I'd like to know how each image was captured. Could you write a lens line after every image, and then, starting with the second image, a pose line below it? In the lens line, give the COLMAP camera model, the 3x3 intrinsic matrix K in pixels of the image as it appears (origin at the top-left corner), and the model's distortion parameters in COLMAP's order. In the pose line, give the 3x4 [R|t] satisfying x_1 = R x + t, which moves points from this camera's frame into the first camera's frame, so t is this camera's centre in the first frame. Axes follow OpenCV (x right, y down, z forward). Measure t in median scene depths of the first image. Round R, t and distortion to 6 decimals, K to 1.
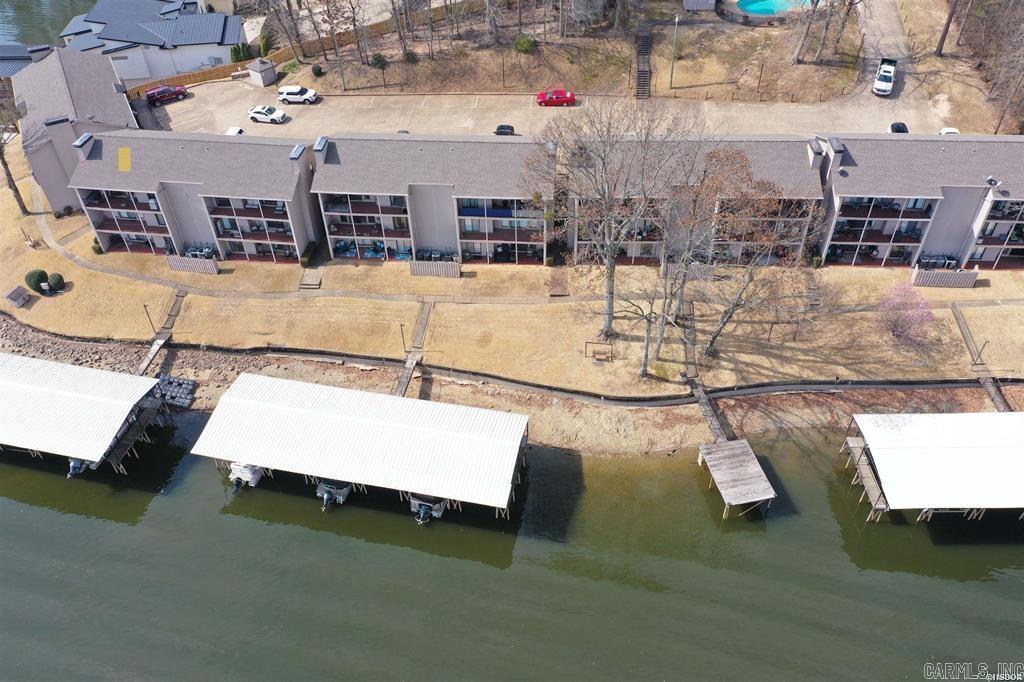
lens RADIAL K [[803.8, 0, 512.0], [0, 803.8, 341.0], [0, 0, 1]] dist [-0.005369, -0.000068]
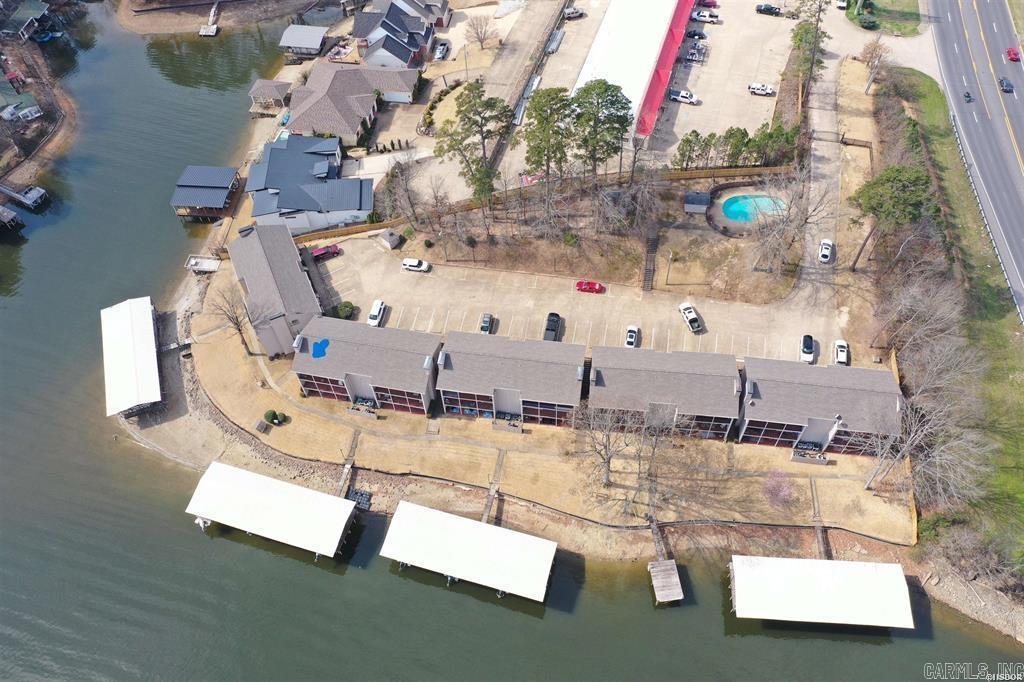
lens RADIAL K [[803.8, 0, 512.0], [0, 803.8, 341.0], [0, 0, 1]] dist [-0.005369, -0.000068]
pose [[0.997739, 0.049240, -0.045740, -0.017947], [-0.037543, 0.972852, 0.228362, -0.645734], [0.055743, -0.226128, 0.972501, -0.585392]]
